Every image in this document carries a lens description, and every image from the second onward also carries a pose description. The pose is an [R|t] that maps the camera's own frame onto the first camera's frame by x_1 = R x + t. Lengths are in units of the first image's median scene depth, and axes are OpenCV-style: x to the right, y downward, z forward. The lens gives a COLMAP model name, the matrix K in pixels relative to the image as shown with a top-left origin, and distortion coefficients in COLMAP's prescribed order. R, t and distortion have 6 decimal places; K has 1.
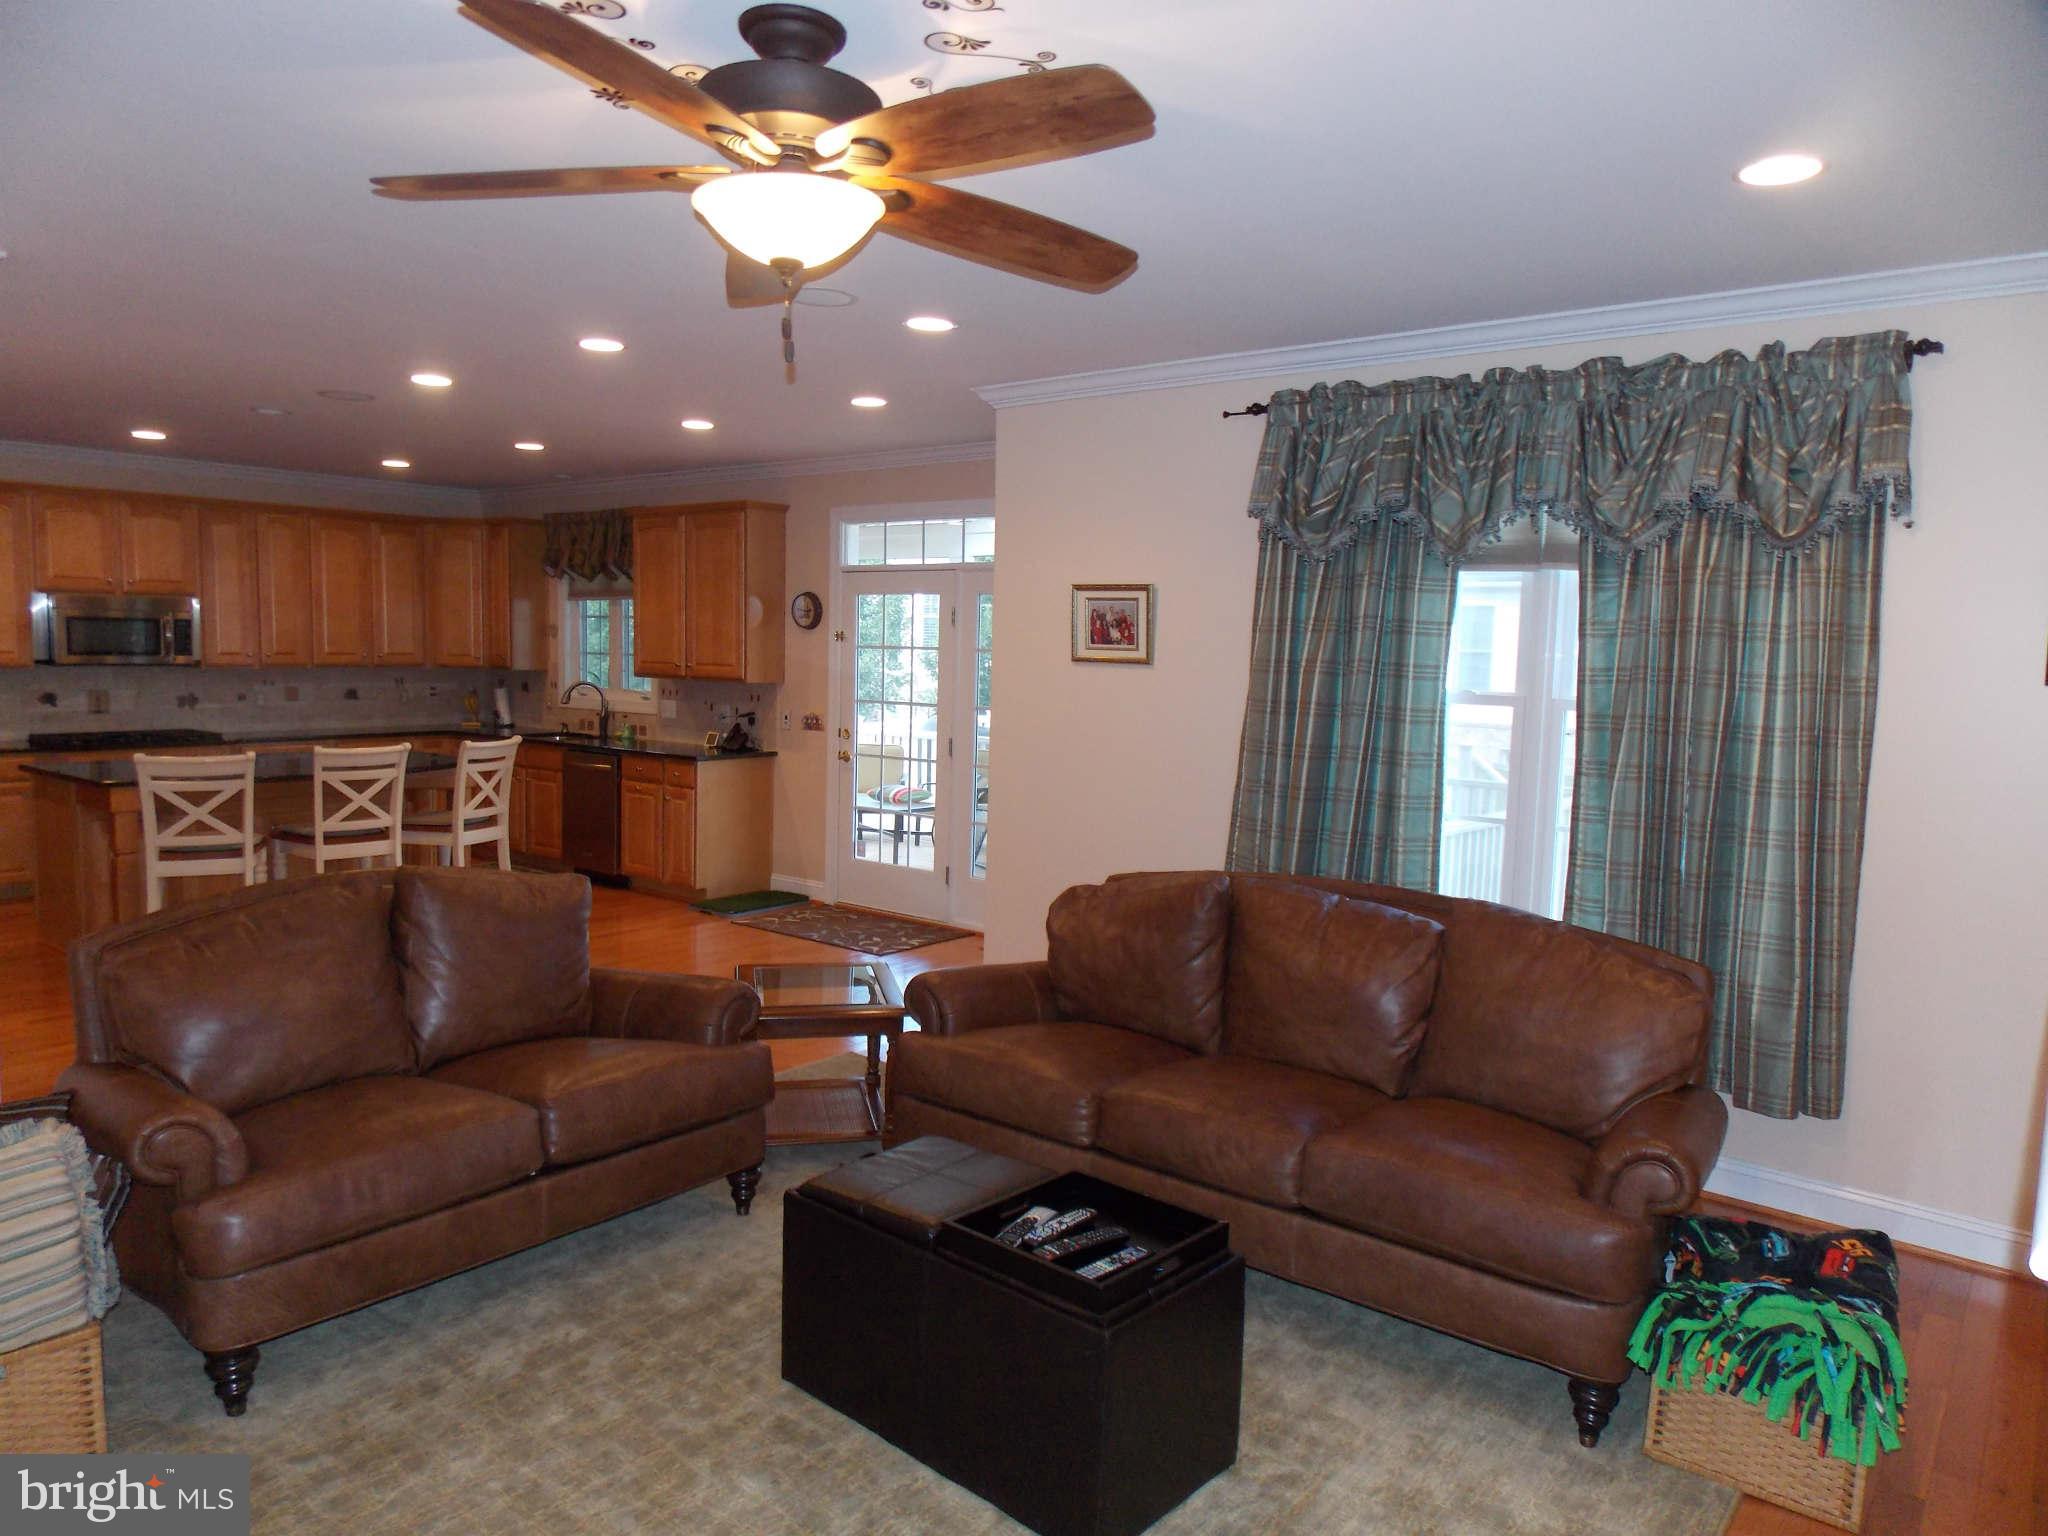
lens RADIAL K [[1363.8, 0, 1028.6], [0, 1363.8, 758.1], [0, 0, 1]] dist [-0.000240, 0.000842]
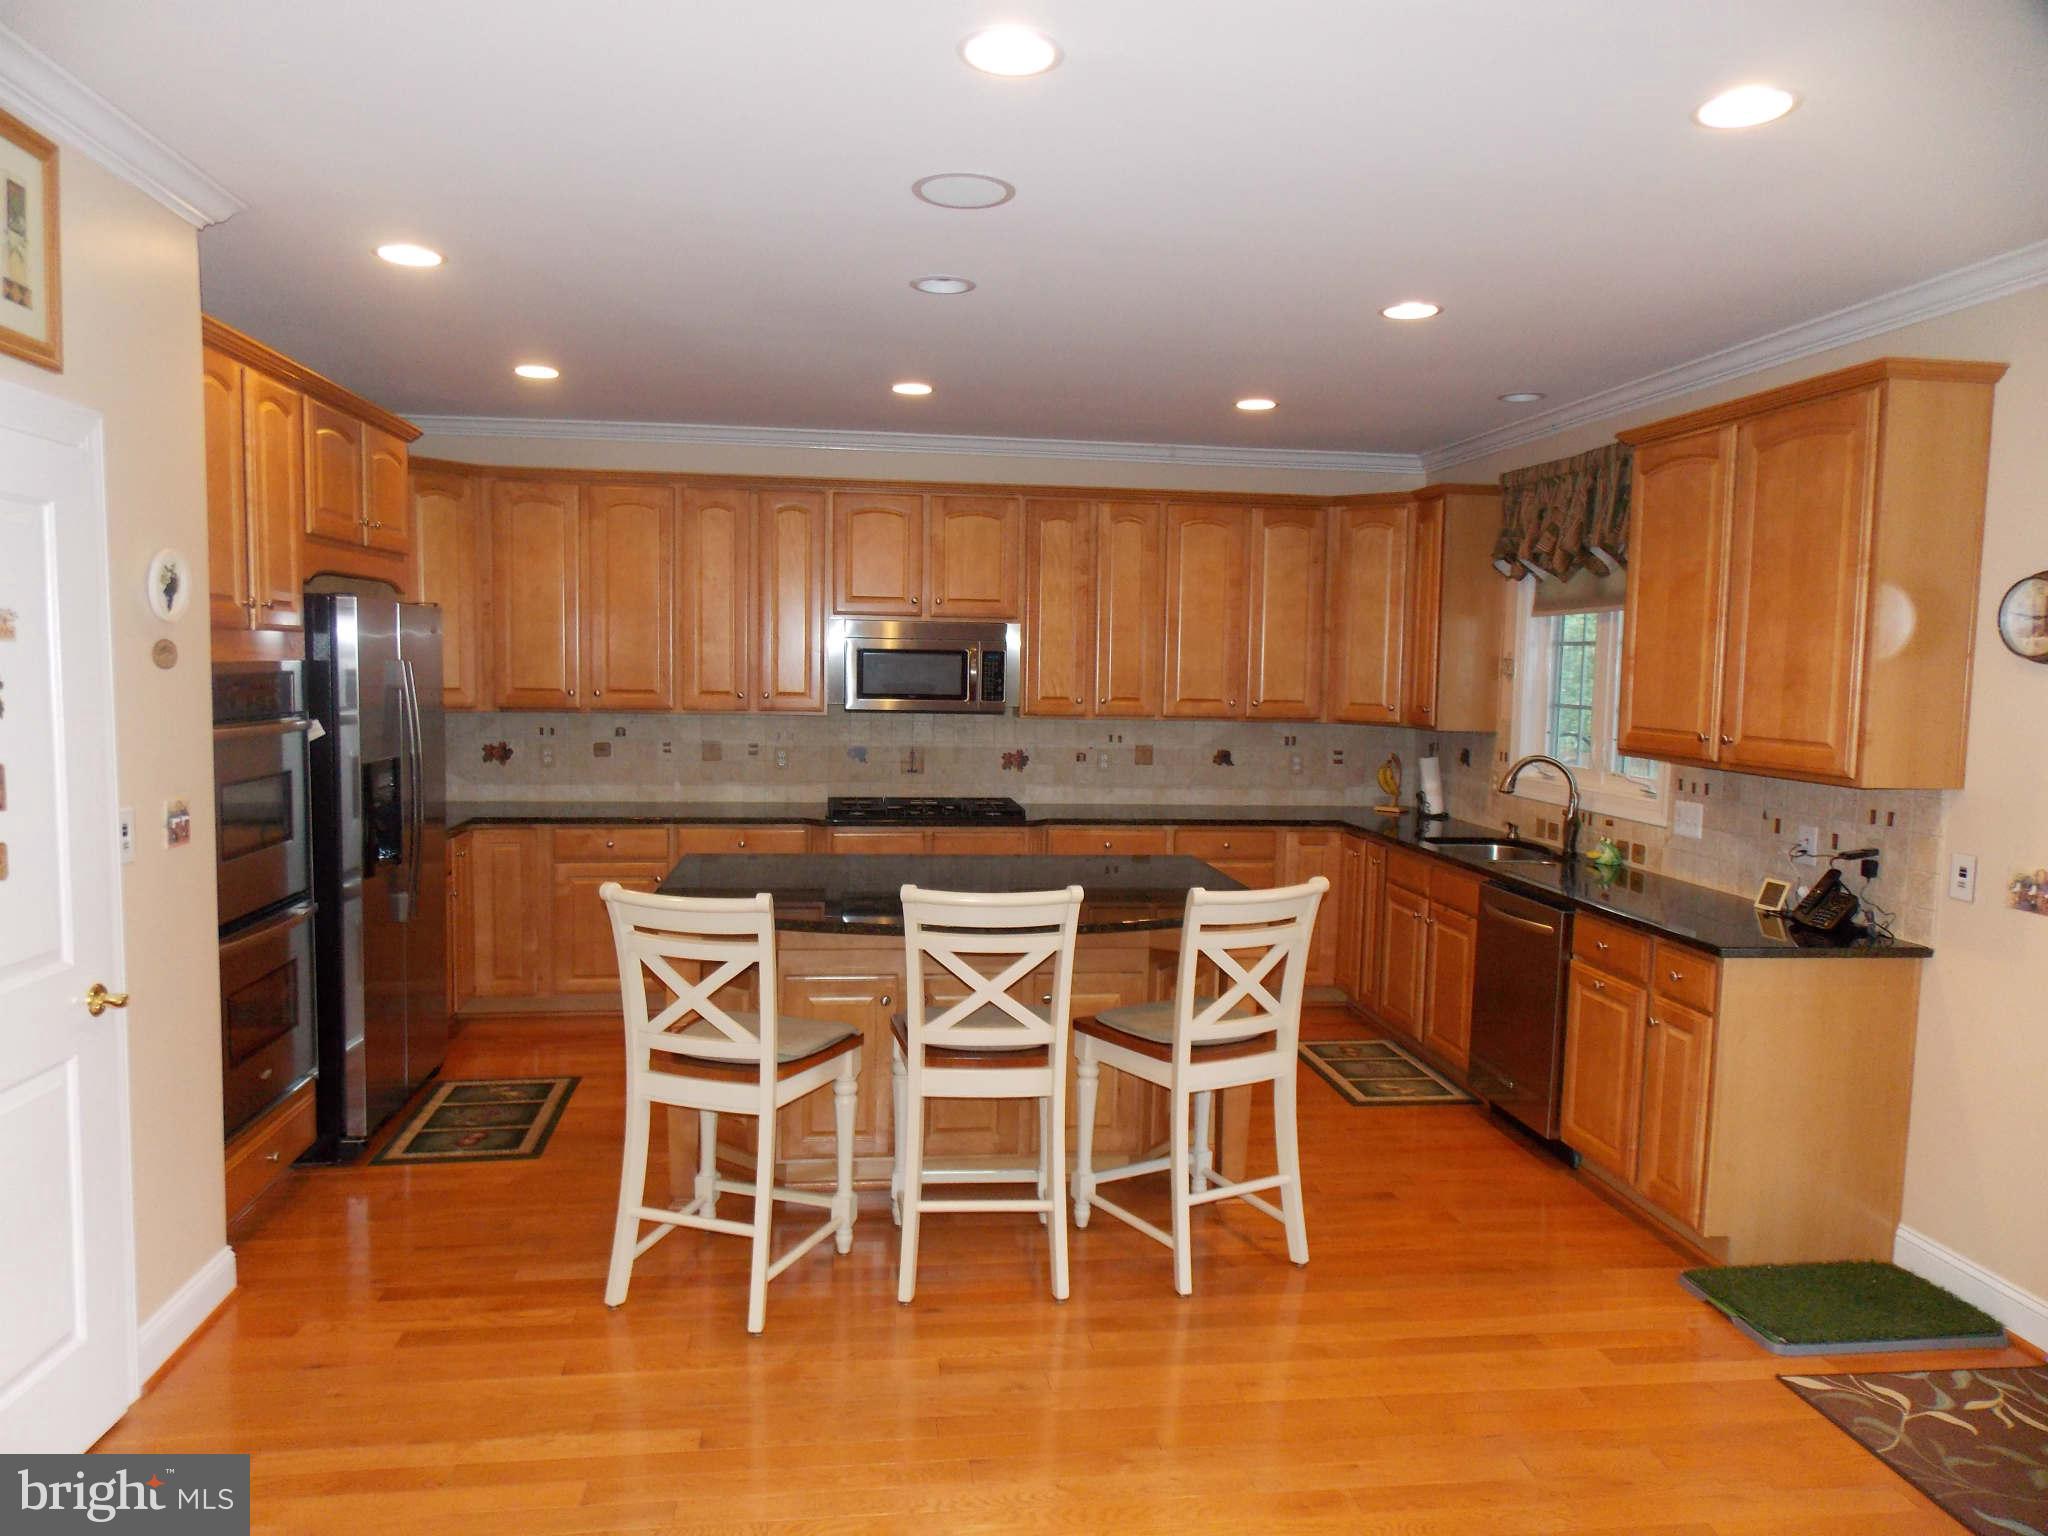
lens RADIAL K [[1363.8, 0, 1028.6], [0, 1363.8, 758.1], [0, 0, 1]] dist [-0.000240, 0.000842]
pose [[0.719809, 0.045911, -0.692653, -0.093118], [-0.064921, 0.997890, -0.001323, -0.044743], [0.691130, 0.045920, 0.721270, 0.482928]]
